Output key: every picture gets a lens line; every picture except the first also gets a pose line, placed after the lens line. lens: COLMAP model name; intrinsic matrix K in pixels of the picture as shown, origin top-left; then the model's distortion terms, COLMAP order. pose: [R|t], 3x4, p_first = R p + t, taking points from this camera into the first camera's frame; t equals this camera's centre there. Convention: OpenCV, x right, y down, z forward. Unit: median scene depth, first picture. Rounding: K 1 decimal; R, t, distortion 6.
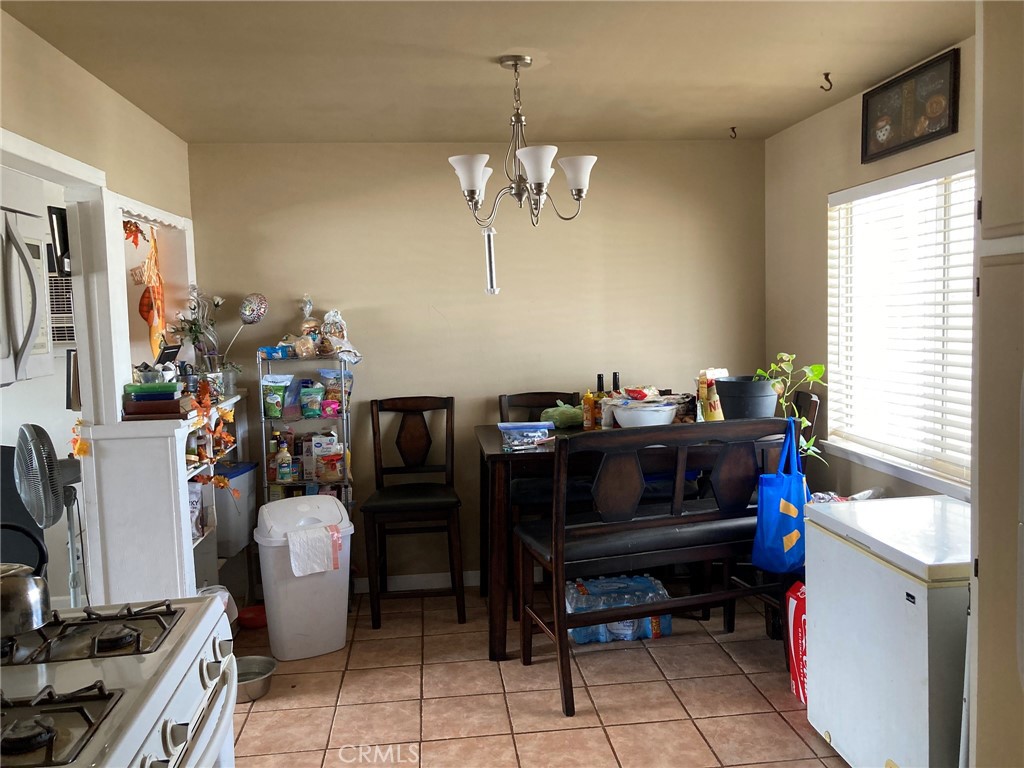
lens RADIAL K [[839.0, 0, 523.3], [0, 839.0, 377.2], [0, 0, 1]] dist [0.033113, -0.067915]
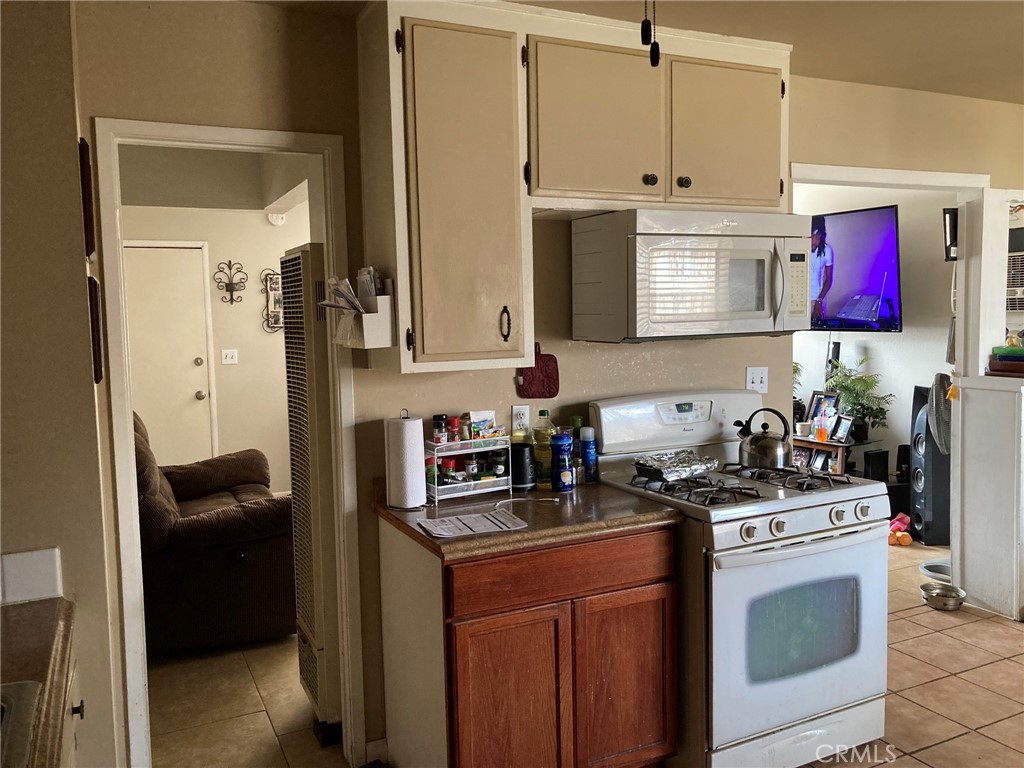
lens RADIAL K [[839.0, 0, 515.1], [0, 839.0, 380.8], [0, 0, 1]] dist [0.033113, -0.067915]
pose [[0.335798, 0.100749, -0.936531, 0.445207], [-0.060704, 0.994511, 0.085221, -0.004339], [0.939976, 0.028235, 0.340071, -0.071685]]
